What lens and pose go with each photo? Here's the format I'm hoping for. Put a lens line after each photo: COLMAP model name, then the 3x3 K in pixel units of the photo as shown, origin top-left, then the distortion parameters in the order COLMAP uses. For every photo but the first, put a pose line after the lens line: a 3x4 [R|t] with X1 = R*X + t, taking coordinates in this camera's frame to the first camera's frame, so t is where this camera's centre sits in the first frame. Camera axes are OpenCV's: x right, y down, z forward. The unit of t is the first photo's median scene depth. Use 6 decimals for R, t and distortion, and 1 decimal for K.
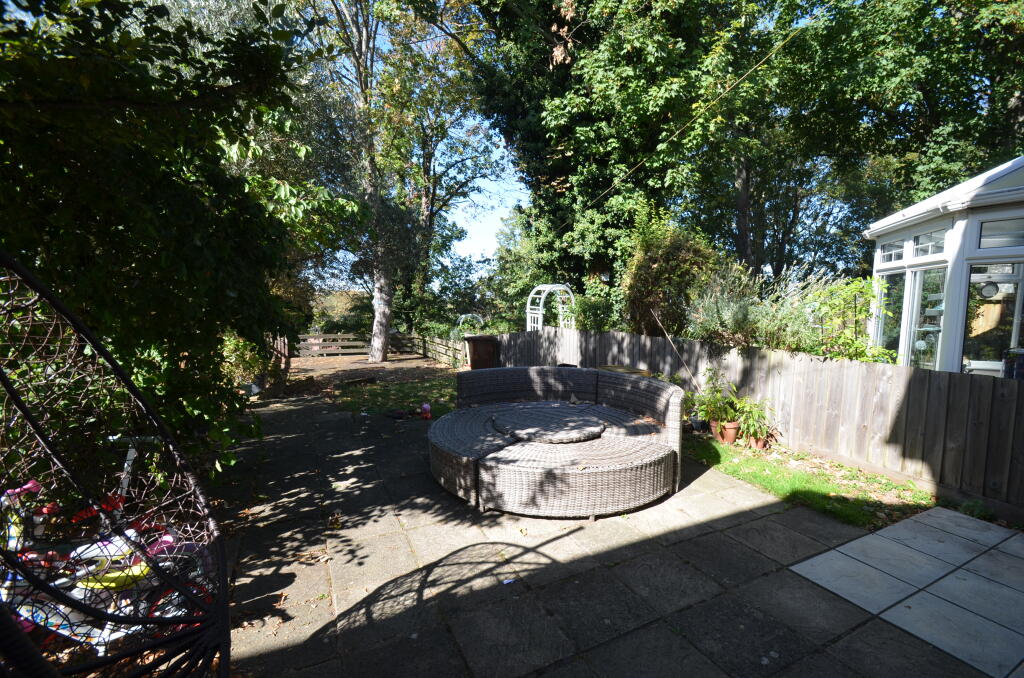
lens RADIAL K [[445.9, 0, 512.2], [0, 445.9, 339.0], [0, 0, 1]] dist [-0.014400, -0.001366]
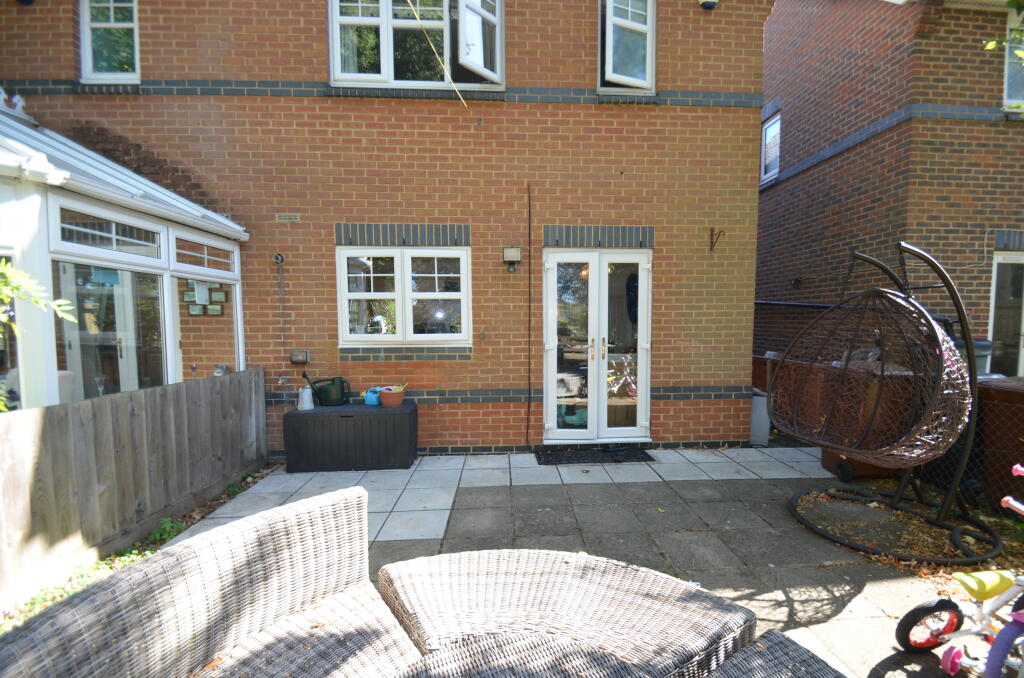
lens RADIAL K [[445.9, 0, 514.3], [0, 445.9, 342.5], [0, 0, 1]] dist [-0.014400, -0.001366]
pose [[-0.915650, -0.037549, 0.400219, -0.010141], [0.019111, 0.990435, 0.136649, -0.166984], [-0.401522, 0.132771, -0.906174, 2.047374]]
